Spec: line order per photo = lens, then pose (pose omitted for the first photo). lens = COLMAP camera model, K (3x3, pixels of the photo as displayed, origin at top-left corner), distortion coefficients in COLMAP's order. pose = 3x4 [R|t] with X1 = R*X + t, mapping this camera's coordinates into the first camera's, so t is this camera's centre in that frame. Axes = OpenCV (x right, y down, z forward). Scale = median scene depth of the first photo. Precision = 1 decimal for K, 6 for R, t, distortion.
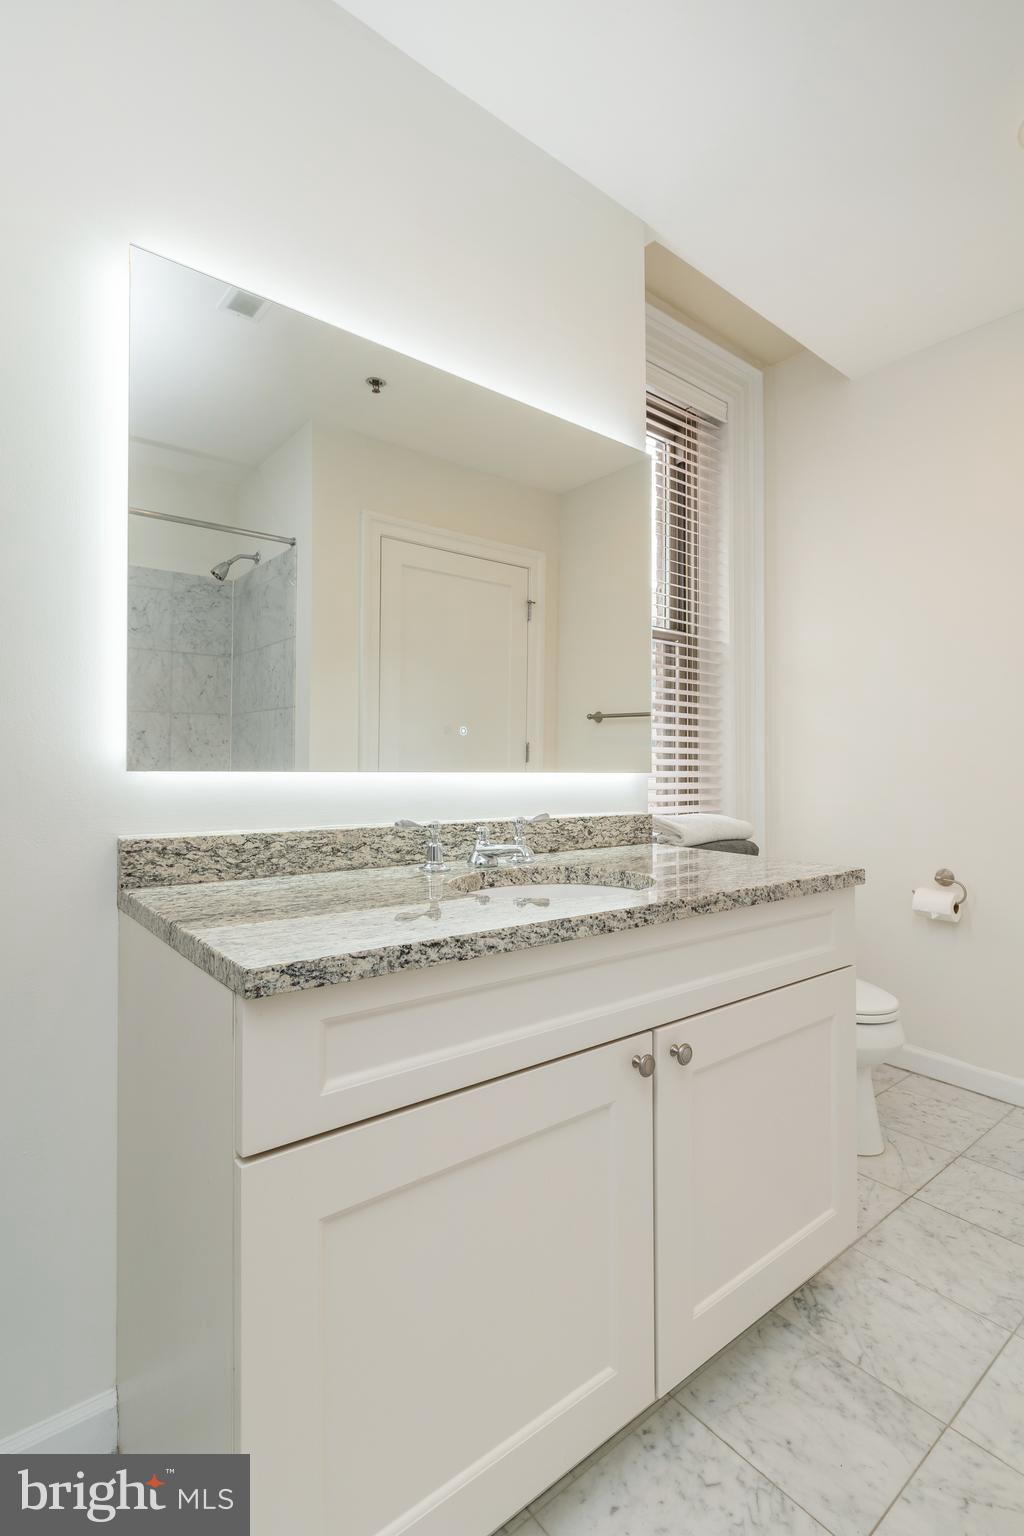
lens RADIAL K [[738.3, 0, 507.9], [0, 738.3, 752.1], [0, 0, 1]] dist [-0.000600, -0.000353]
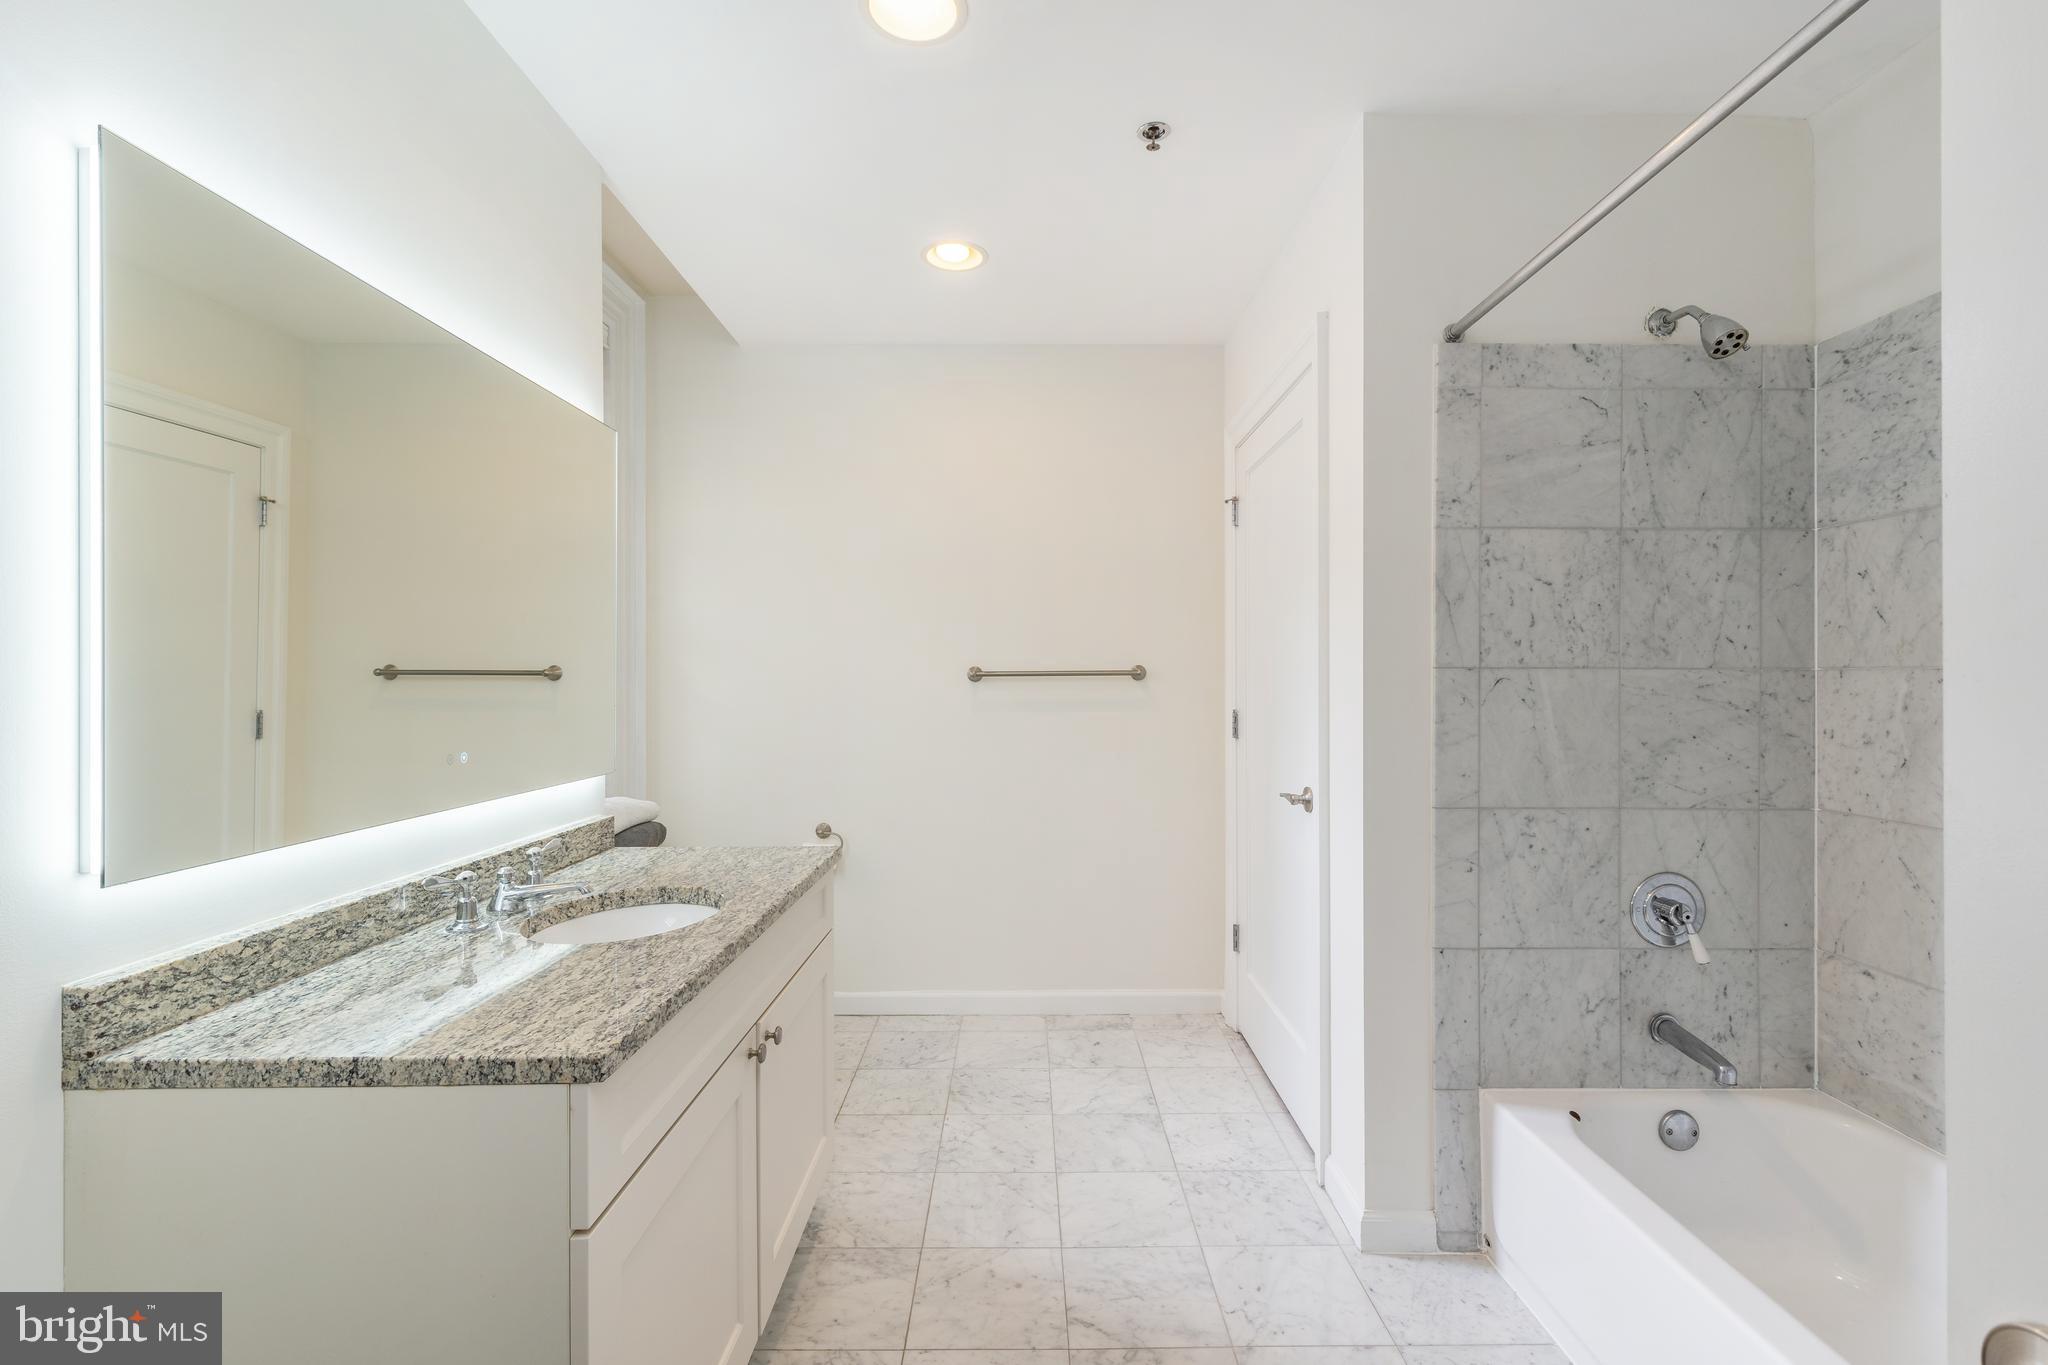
lens RADIAL K [[928.8, 0, 1034.3], [0, 928.8, 679.4], [0, 0, 1]] dist [0.005705, -0.000652]
pose [[0.620302, -0.017004, 0.784179, -0.579849], [0.000189, 0.999768, 0.021530, -0.167676], [-0.784363, -0.013207, 0.620161, -0.207971]]
